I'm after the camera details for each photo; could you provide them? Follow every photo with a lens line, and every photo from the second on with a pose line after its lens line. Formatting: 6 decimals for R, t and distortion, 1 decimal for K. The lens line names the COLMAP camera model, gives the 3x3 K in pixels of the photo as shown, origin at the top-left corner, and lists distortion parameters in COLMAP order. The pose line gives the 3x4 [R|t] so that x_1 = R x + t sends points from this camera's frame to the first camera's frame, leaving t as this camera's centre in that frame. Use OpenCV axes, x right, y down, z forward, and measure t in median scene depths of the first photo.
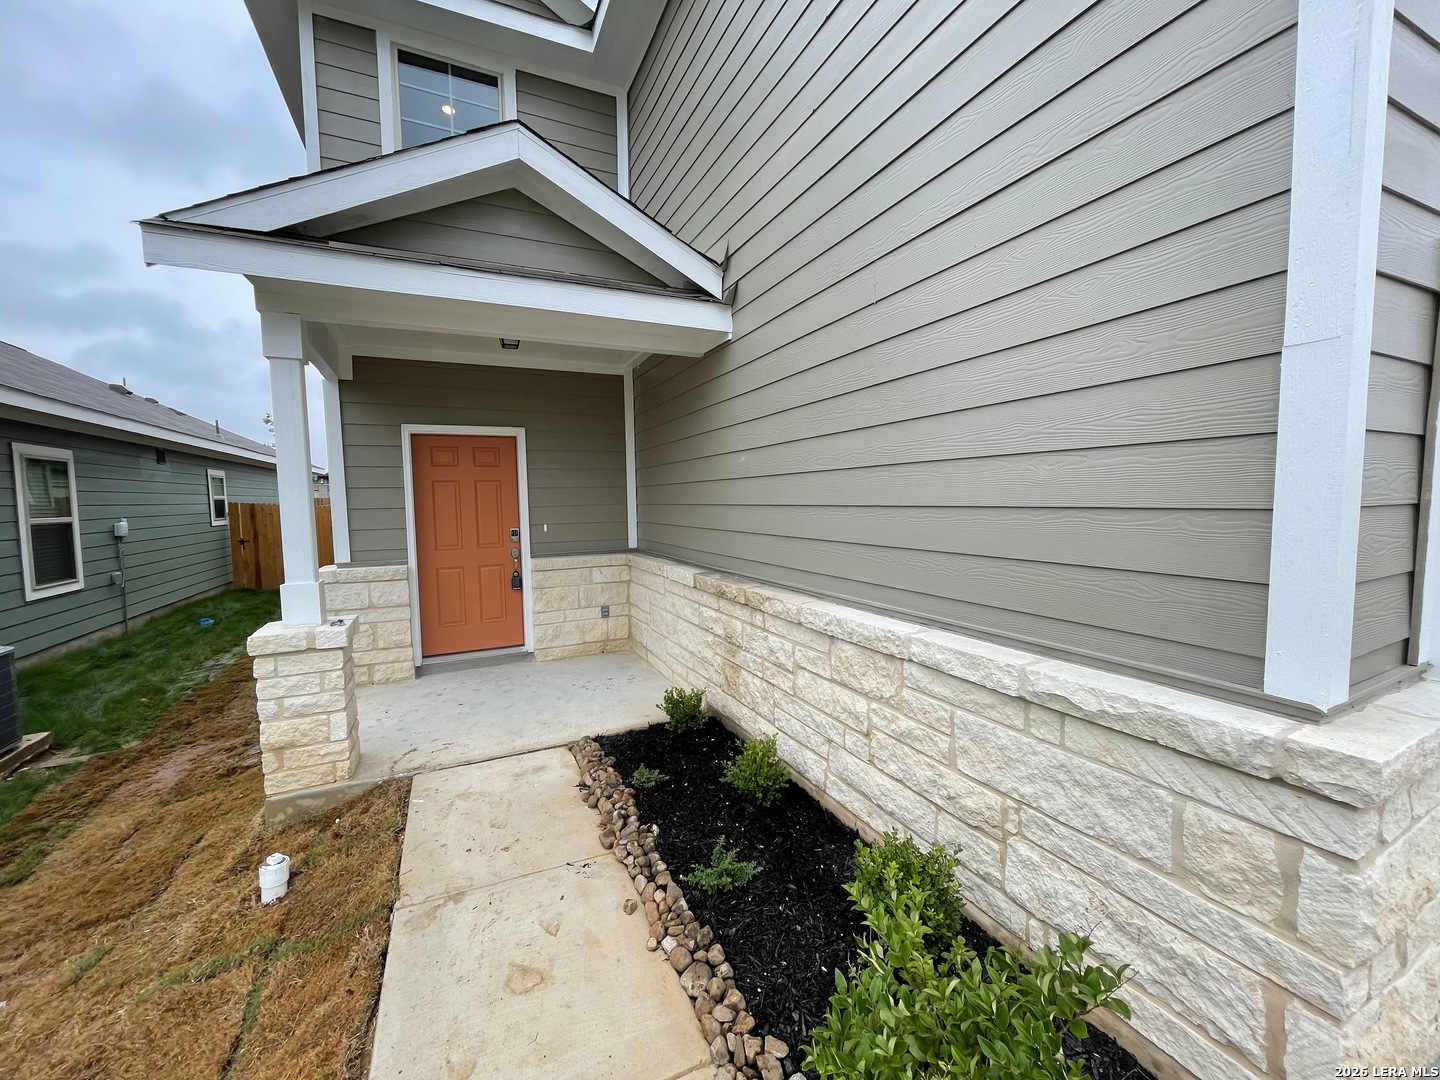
lens RADIAL K [[580.2, 0, 714.3], [0, 580.2, 537.6], [0, 0, 1]] dist [-0.001433, 0.000257]
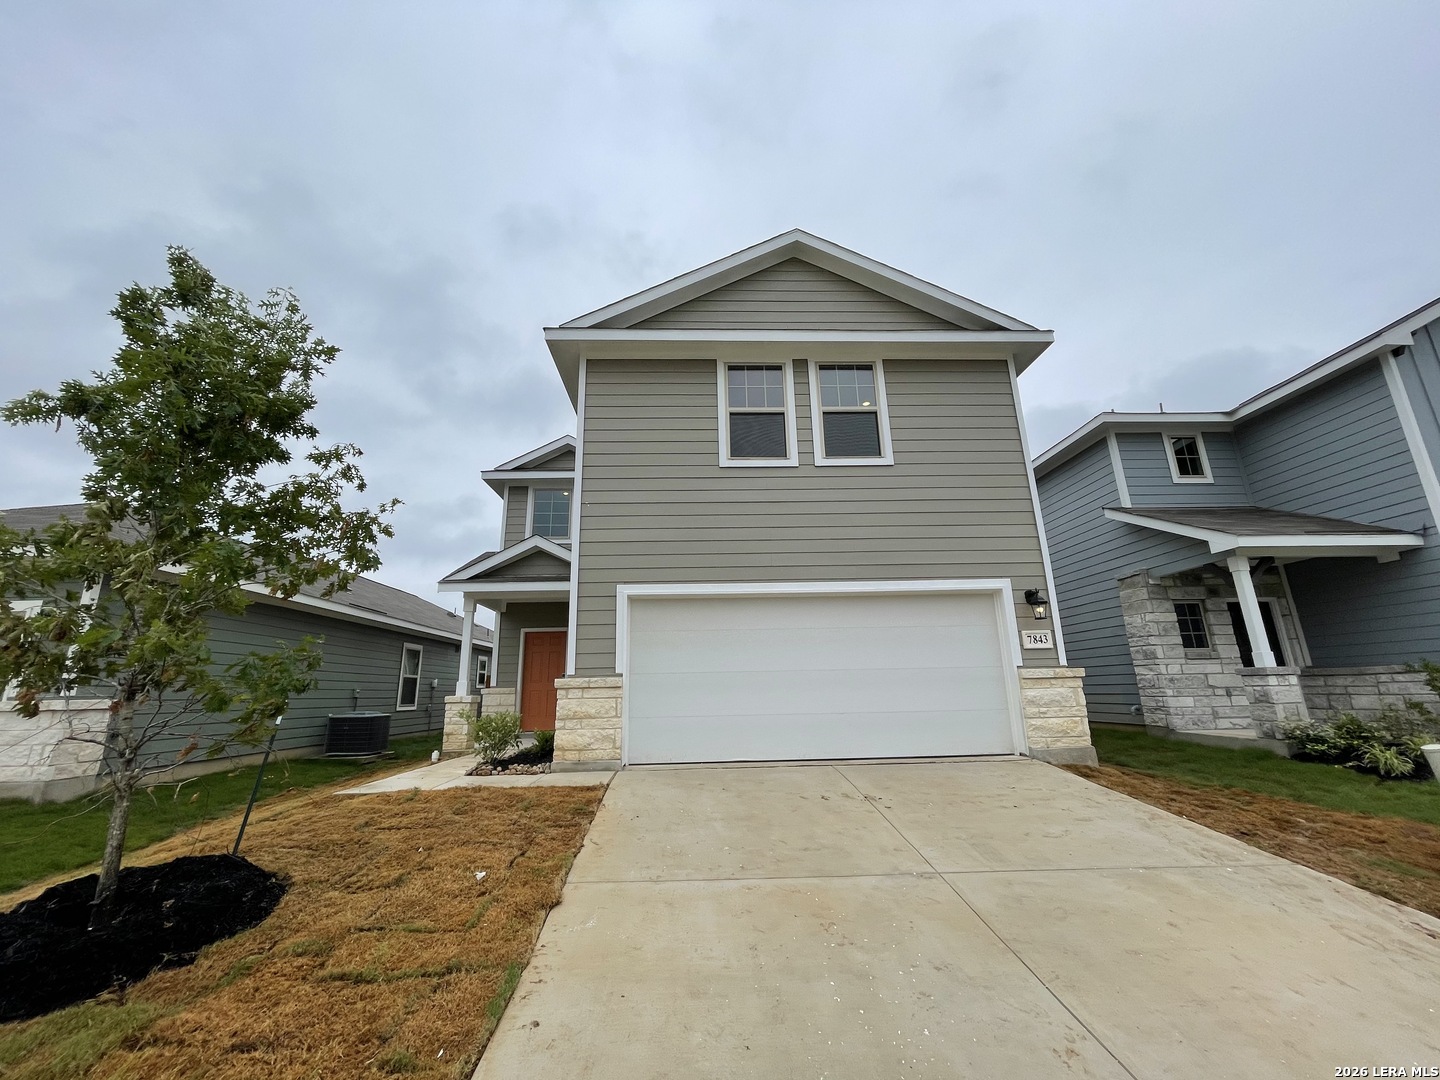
lens RADIAL K [[580.2, 0, 714.3], [0, 580.2, 537.6], [0, 0, 1]] dist [-0.001433, 0.000257]
pose [[0.923043, -0.106468, -0.369671, 0.972015], [-0.017298, 0.948480, -0.316363, 0.169788], [0.384308, 0.298411, 0.873646, -0.789348]]
